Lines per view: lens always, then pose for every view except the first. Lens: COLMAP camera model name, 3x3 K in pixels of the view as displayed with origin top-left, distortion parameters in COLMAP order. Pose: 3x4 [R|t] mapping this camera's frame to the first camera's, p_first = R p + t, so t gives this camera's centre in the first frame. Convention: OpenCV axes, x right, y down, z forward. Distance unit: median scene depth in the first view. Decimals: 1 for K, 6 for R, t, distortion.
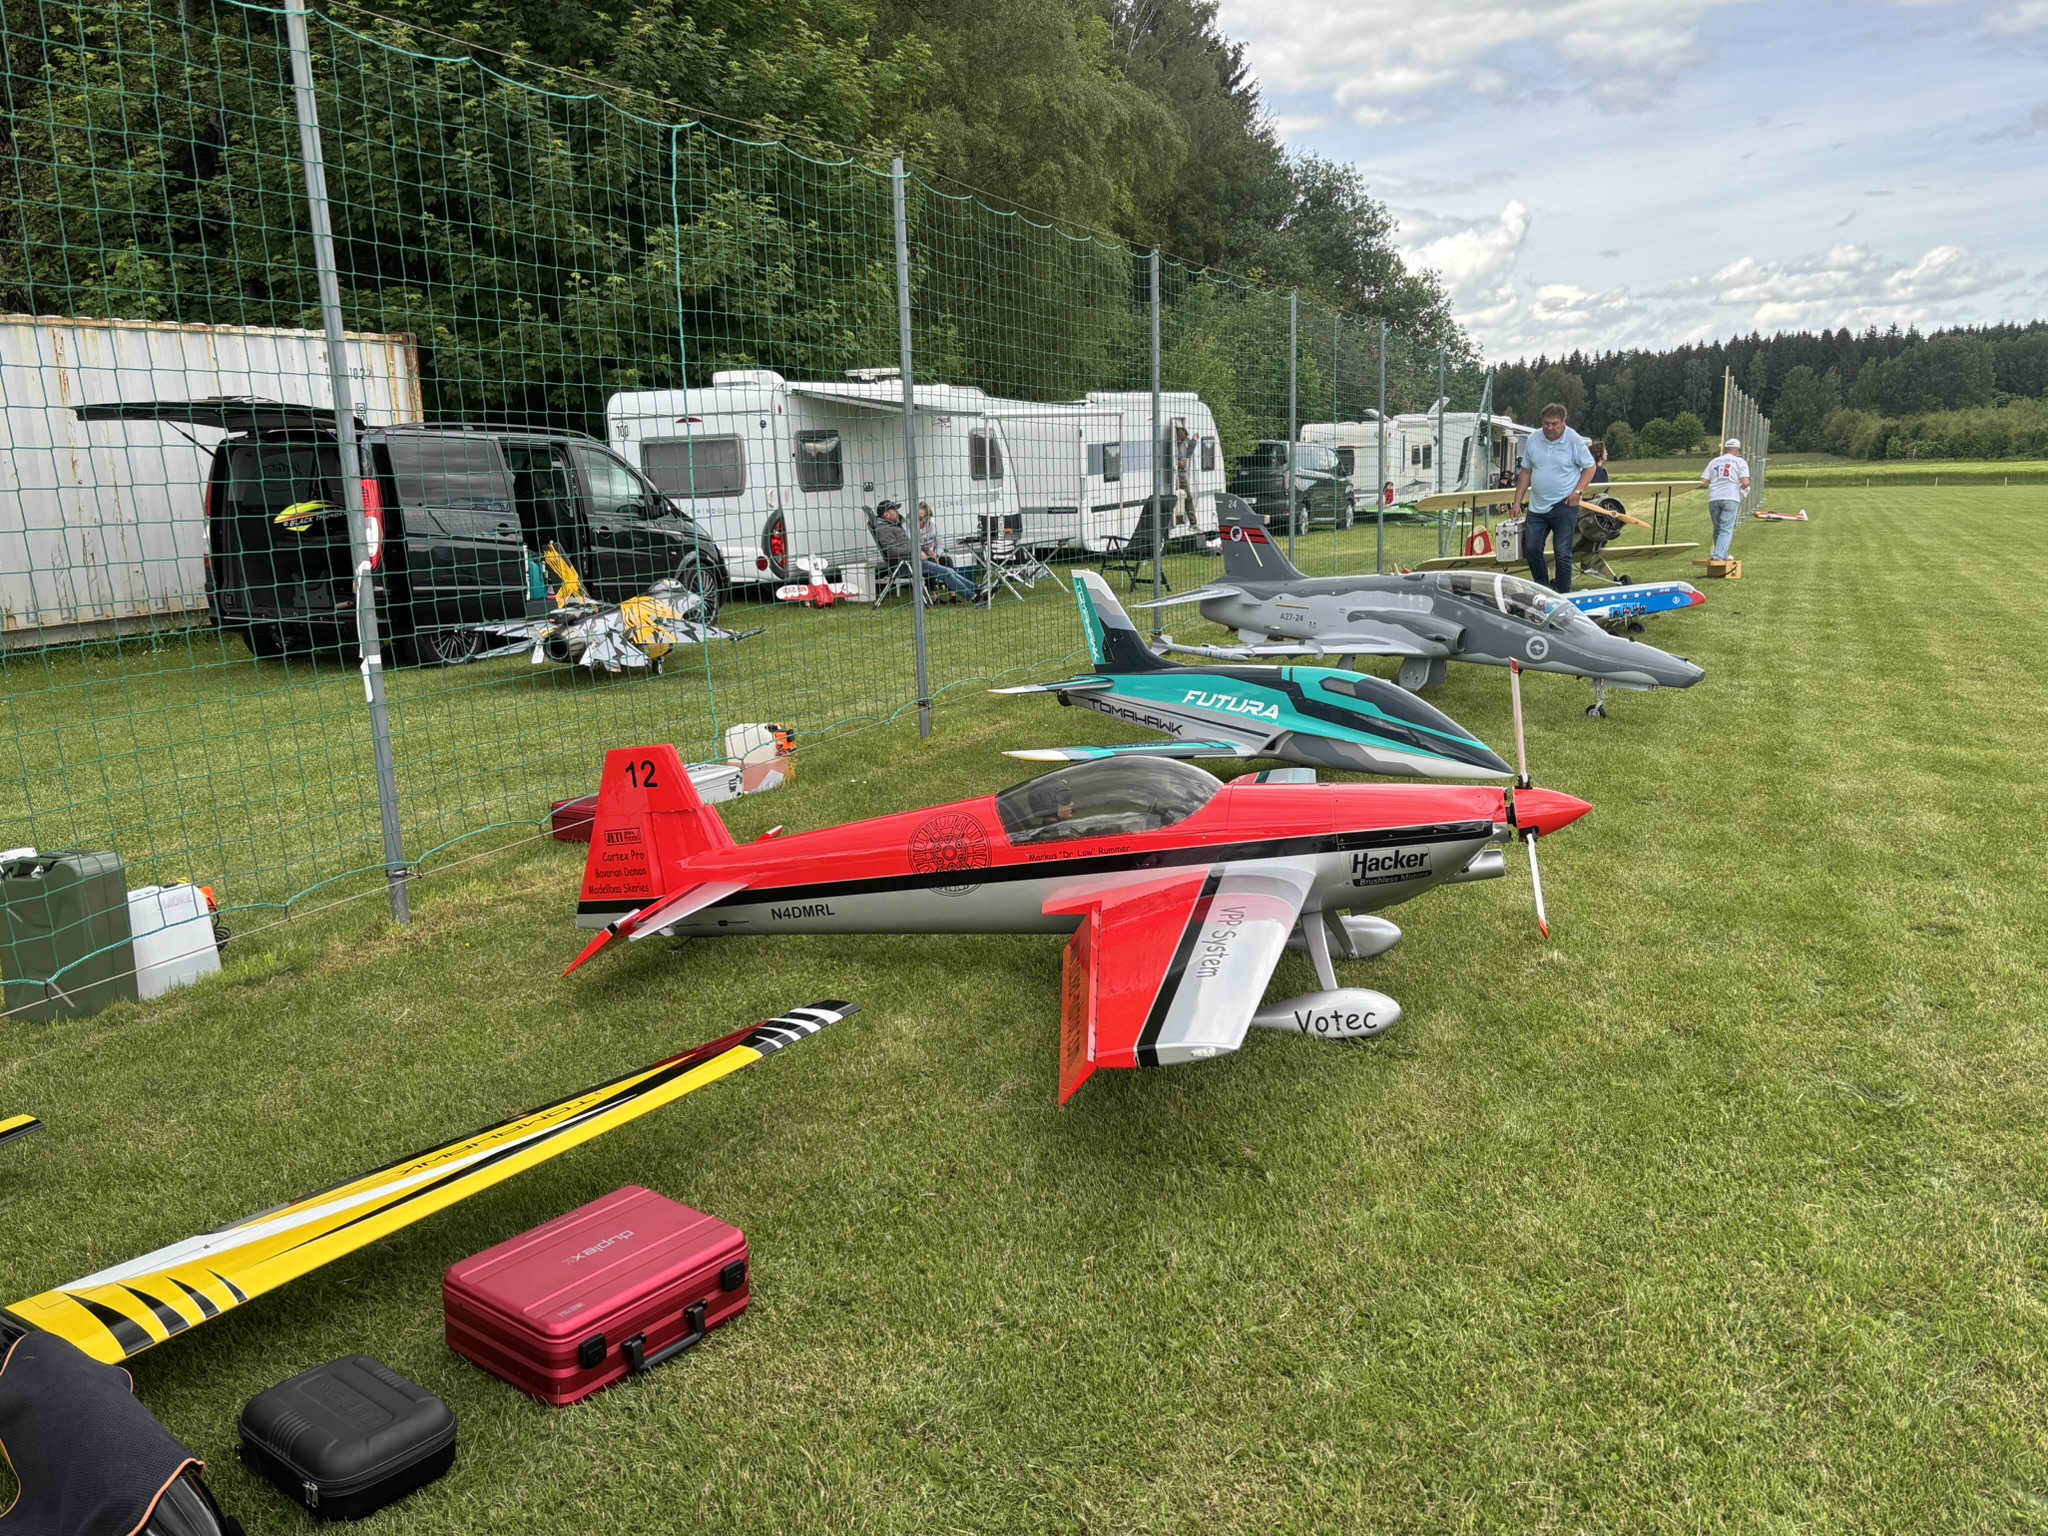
lens RADIAL K [[1660.7, 0, 1021.5], [0, 1660.7, 778.2], [0, 0, 1]] dist [0.043819, 0.000113]
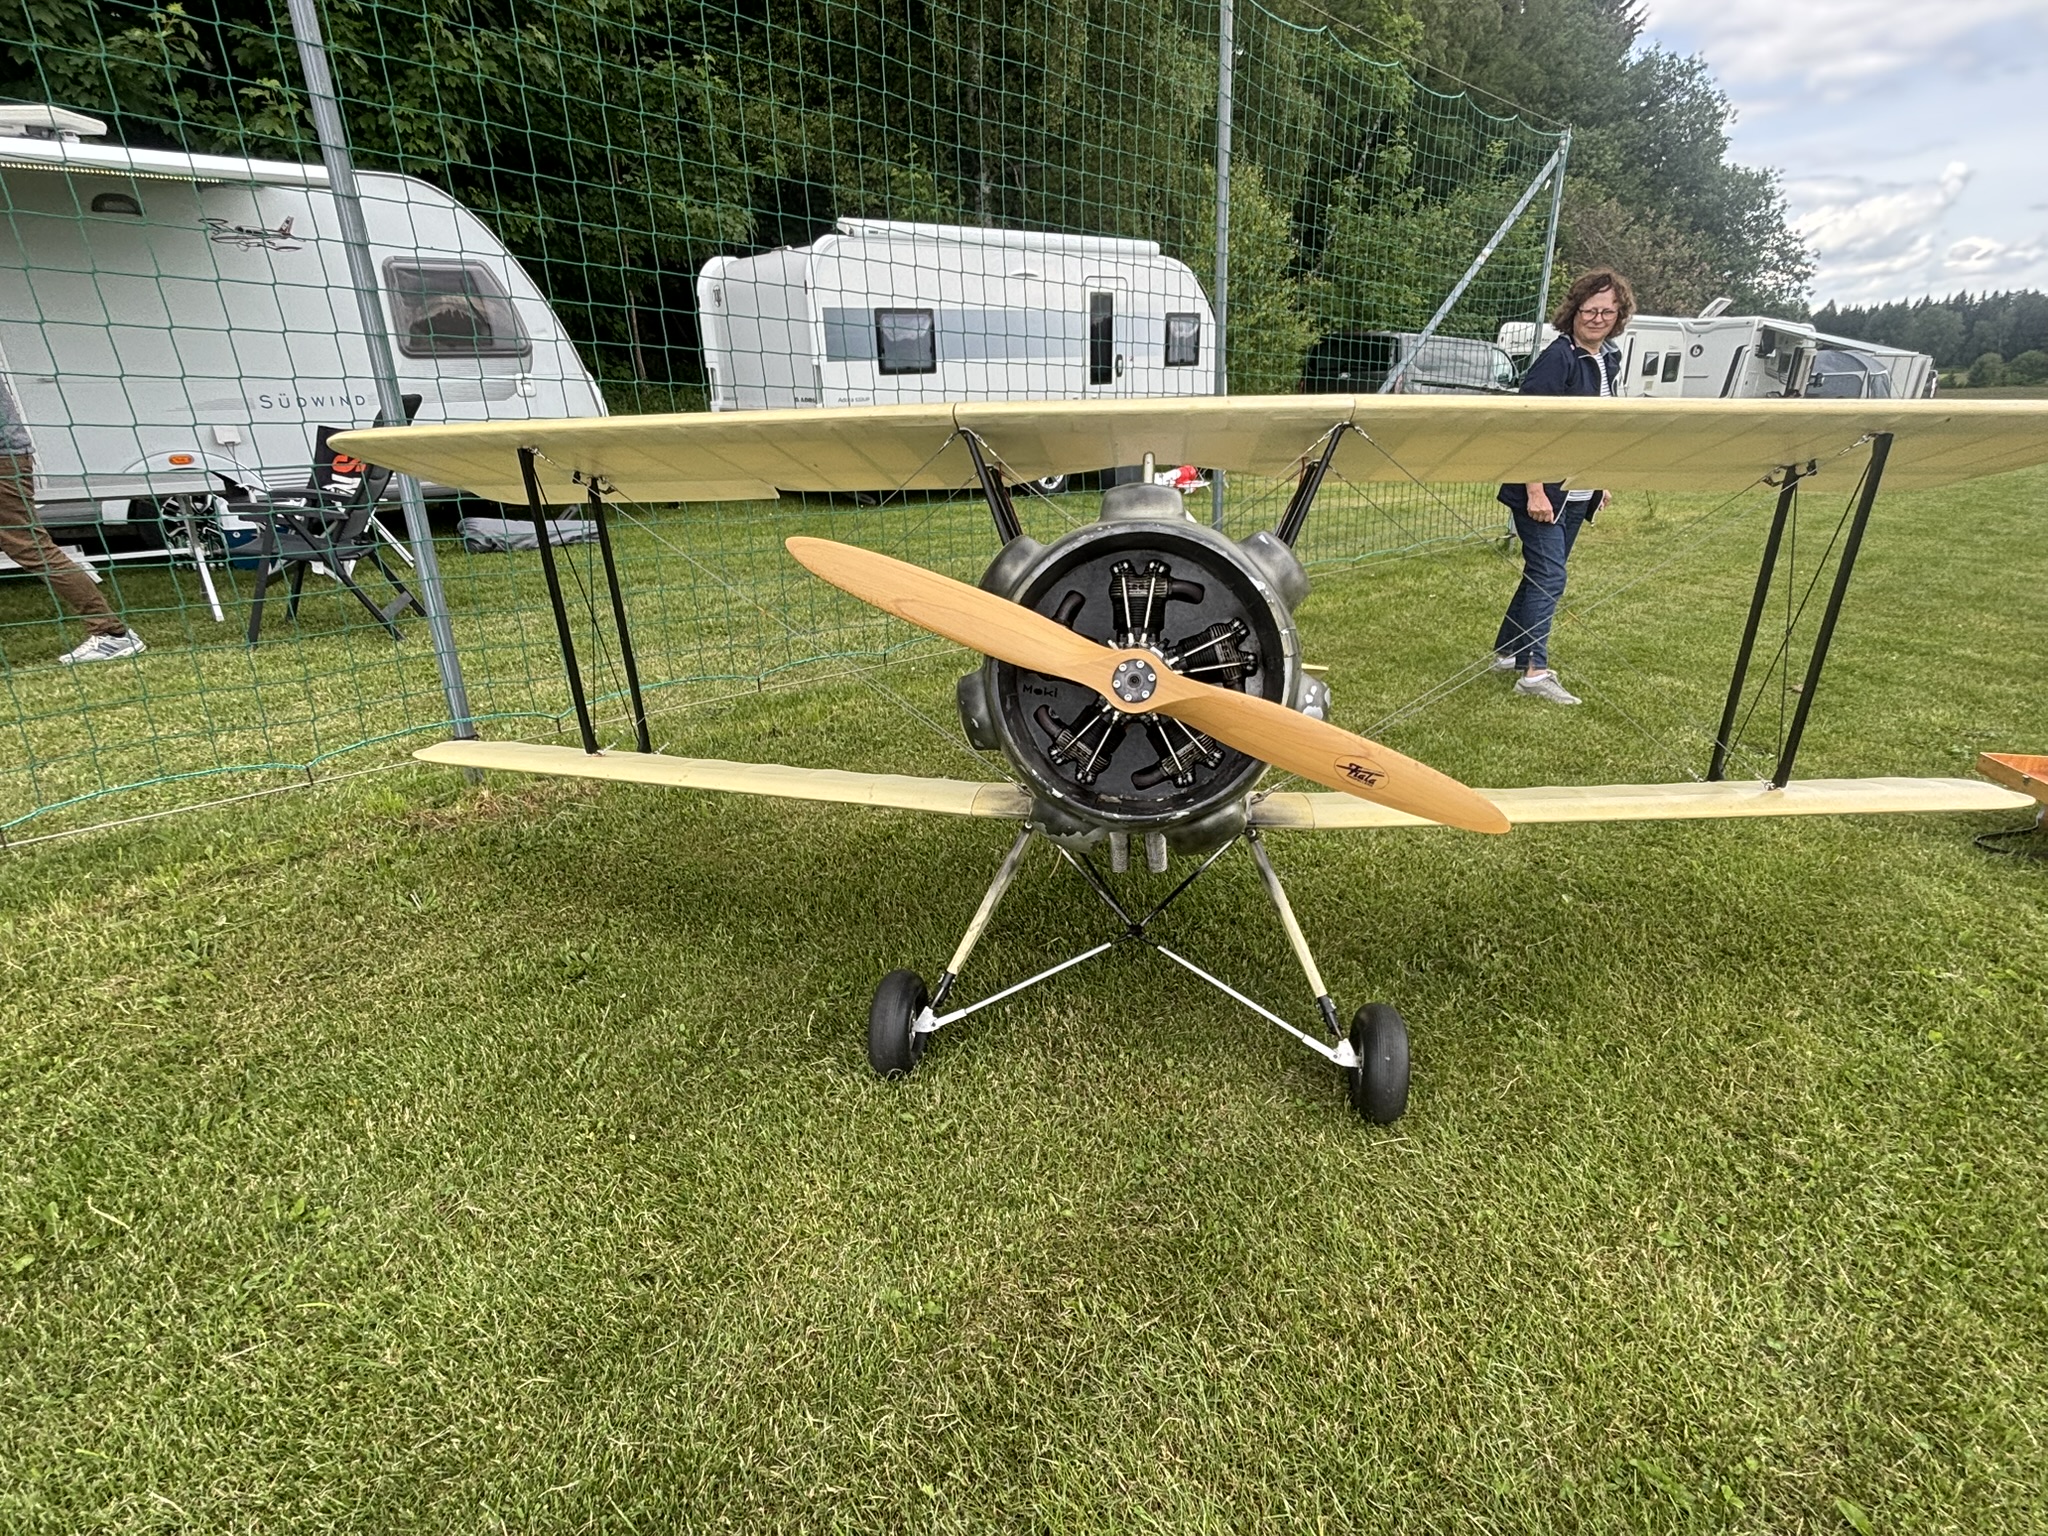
lens RADIAL K [[1029.2, 0, 1023.6], [0, 1029.2, 767.3], [0, 0, 1]] dist [0.000939, 0.003482]
pose [[0.928299, 0.150804, -0.339881, 0.174768], [-0.088814, 0.977534, 0.191154, -0.076482], [0.361072, -0.147262, 0.920837, 0.435957]]
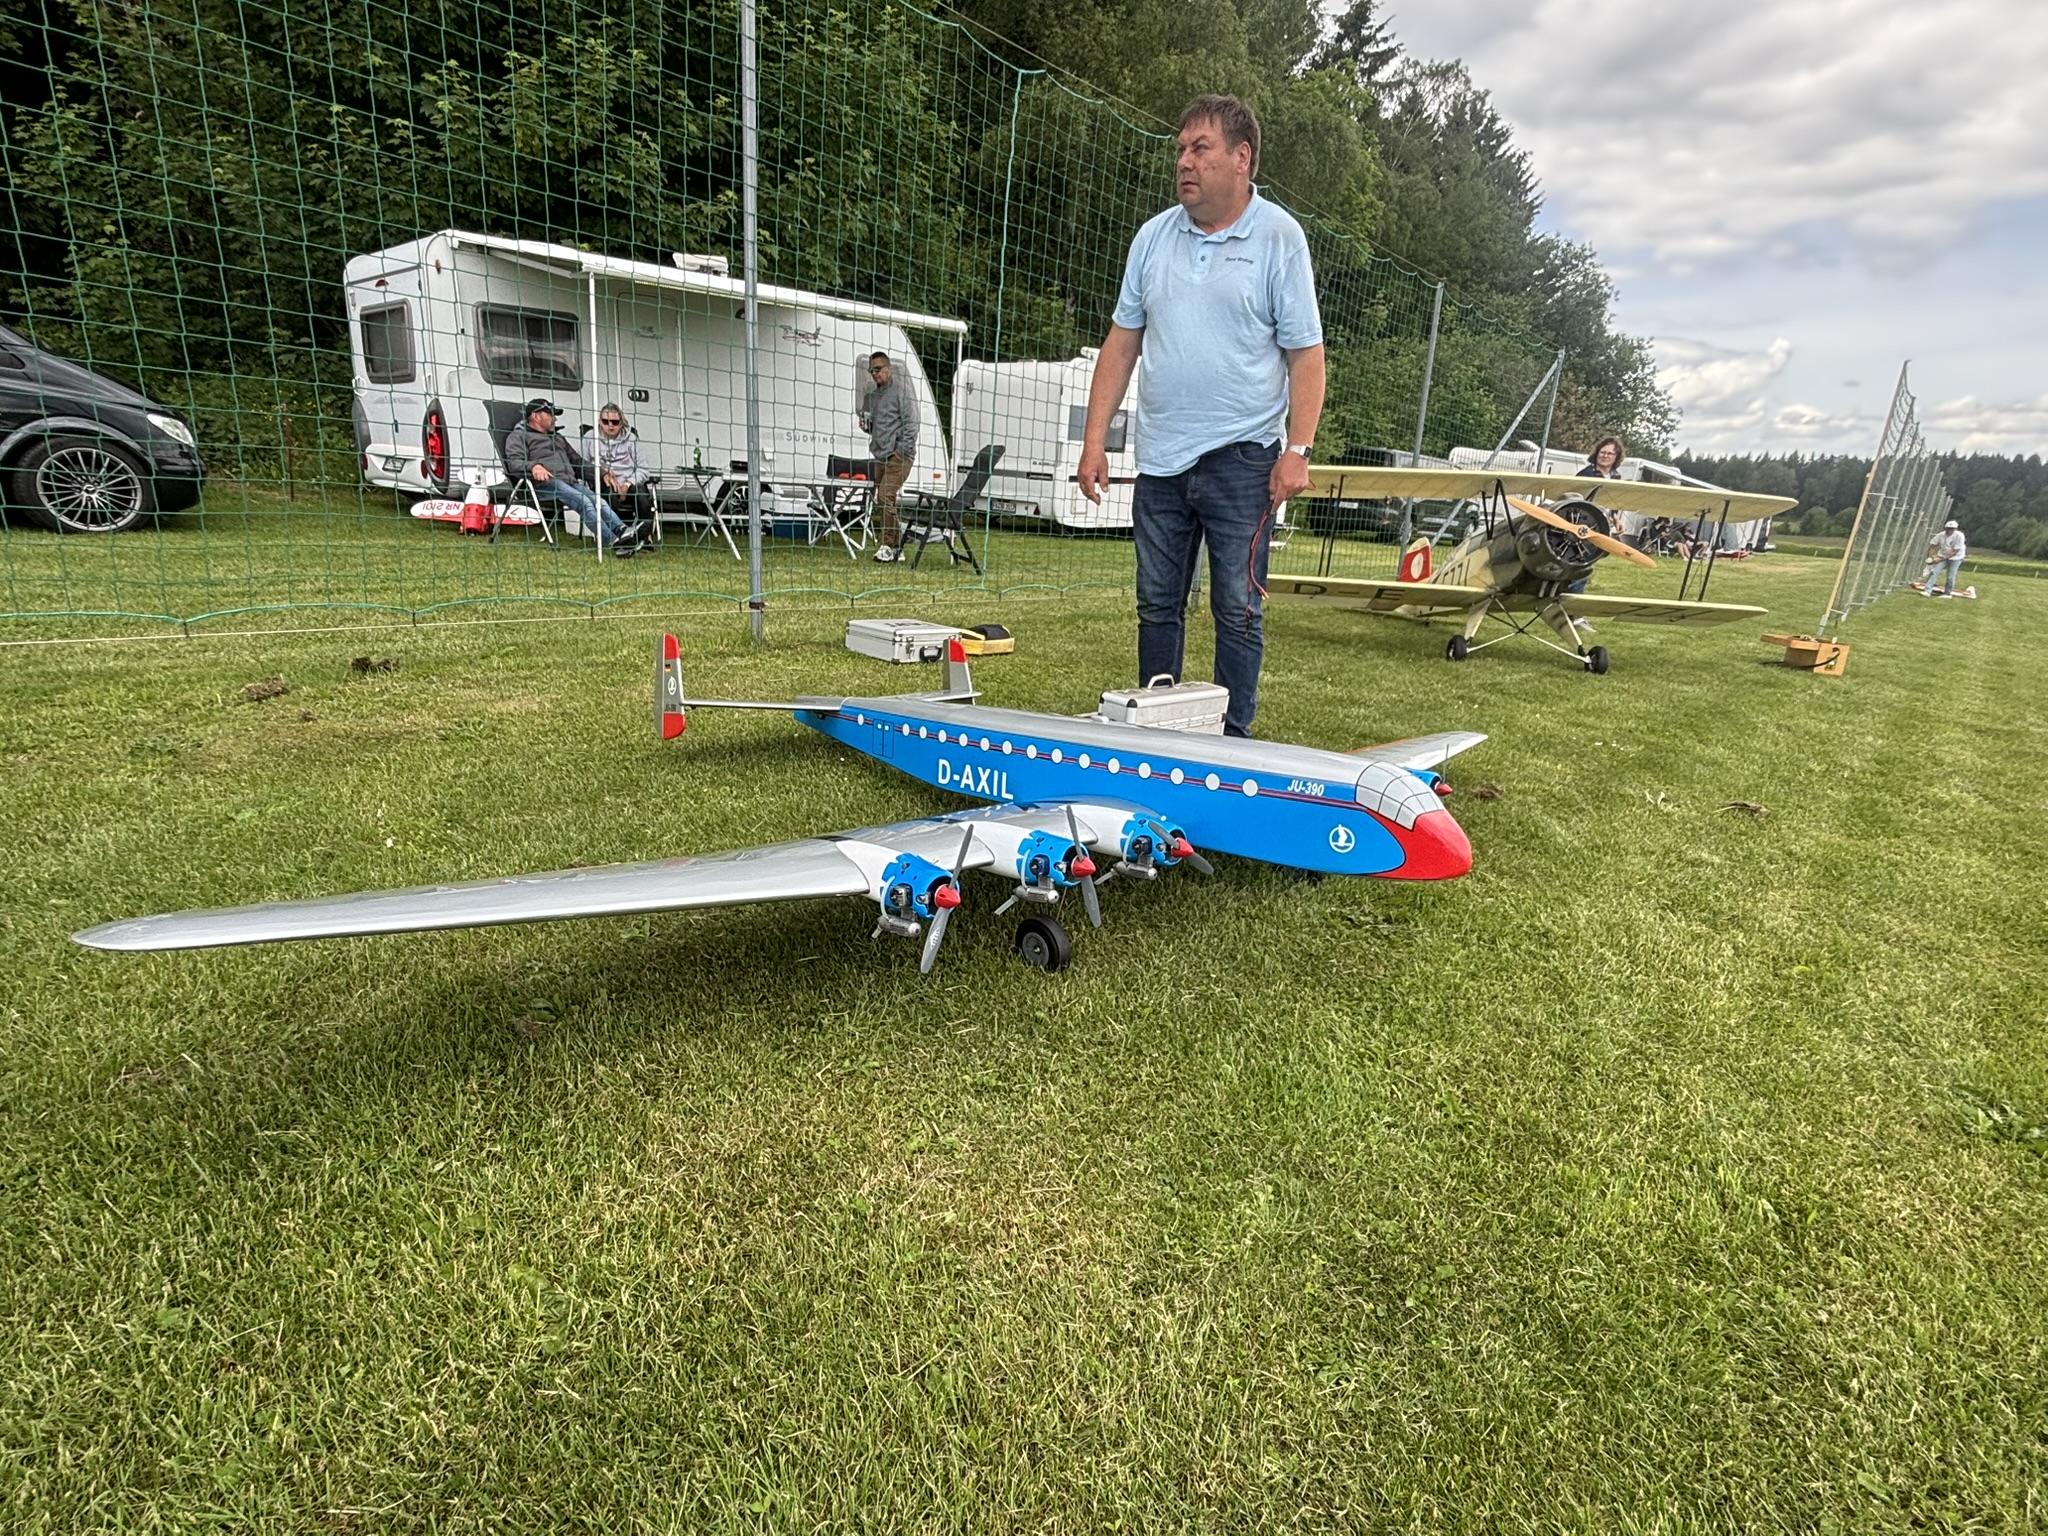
lens RADIAL K [[1029.2, 0, 1035.8], [0, 1029.2, 768.6], [0, 0, 1]] dist [0.000939, 0.003482]
pose [[0.949963, 0.178612, -0.256258, 0.137126], [-0.154429, 0.981665, 0.111742, -0.044917], [0.271518, -0.066577, 0.960128, 0.303025]]
